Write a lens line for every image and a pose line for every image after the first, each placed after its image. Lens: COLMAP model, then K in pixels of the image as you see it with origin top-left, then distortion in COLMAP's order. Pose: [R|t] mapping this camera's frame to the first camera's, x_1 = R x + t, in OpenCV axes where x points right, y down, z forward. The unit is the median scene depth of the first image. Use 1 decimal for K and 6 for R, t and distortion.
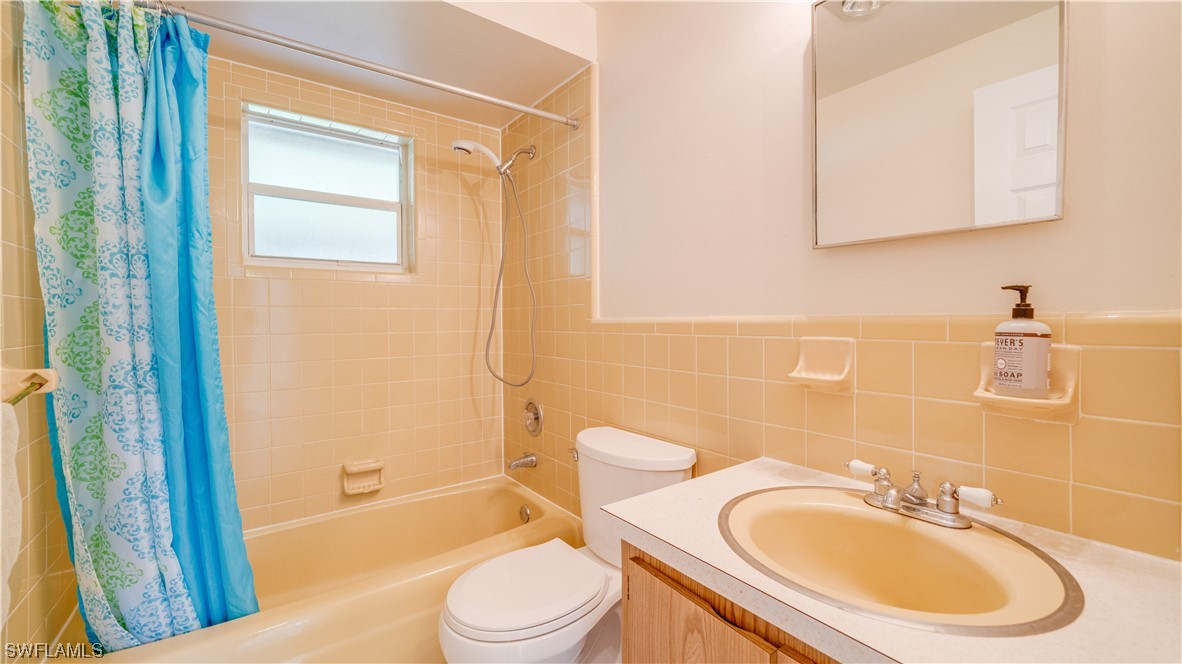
lens RADIAL K [[472.9, 0, 591.6], [0, 472.9, 325.4], [0, 0, 1]] dist [-0.001688, 0.000017]
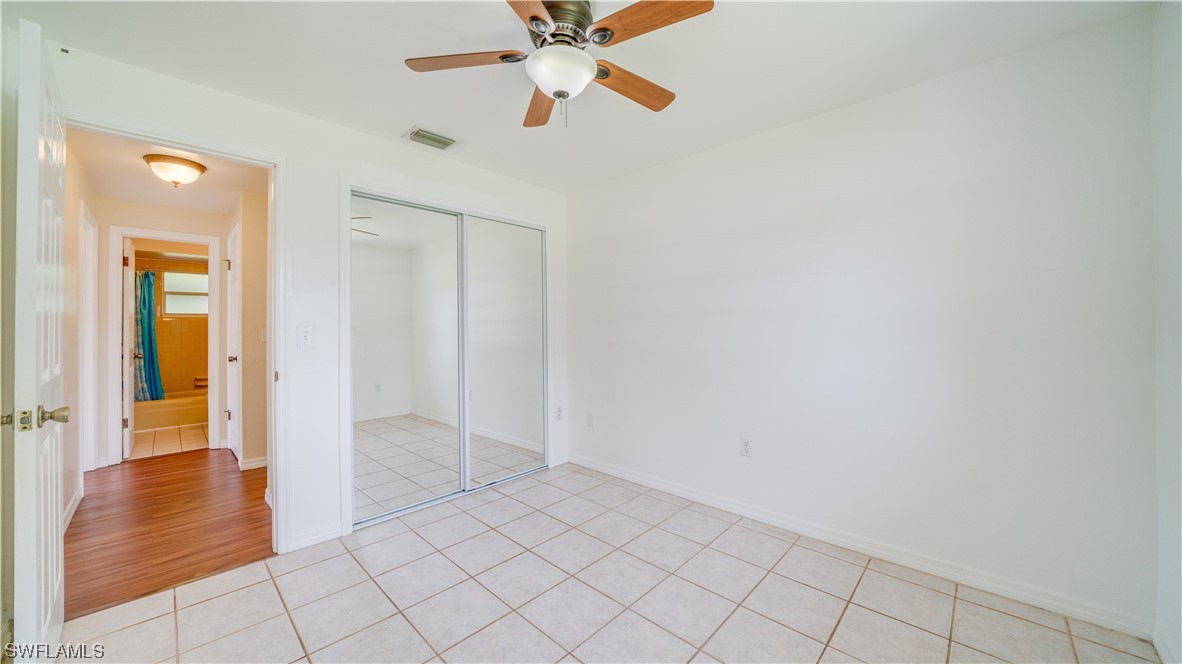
lens RADIAL K [[418.7, 0, 583.4], [0, 418.7, 322.5], [0, 0, 1]] dist [-0.015571, 0.000021]
pose [[0.986245, 0.000087, 0.165288, 2.838438], [0.003291, 0.999791, -0.020166, -0.022938], [-0.165255, 0.020433, 0.986039, -3.902646]]
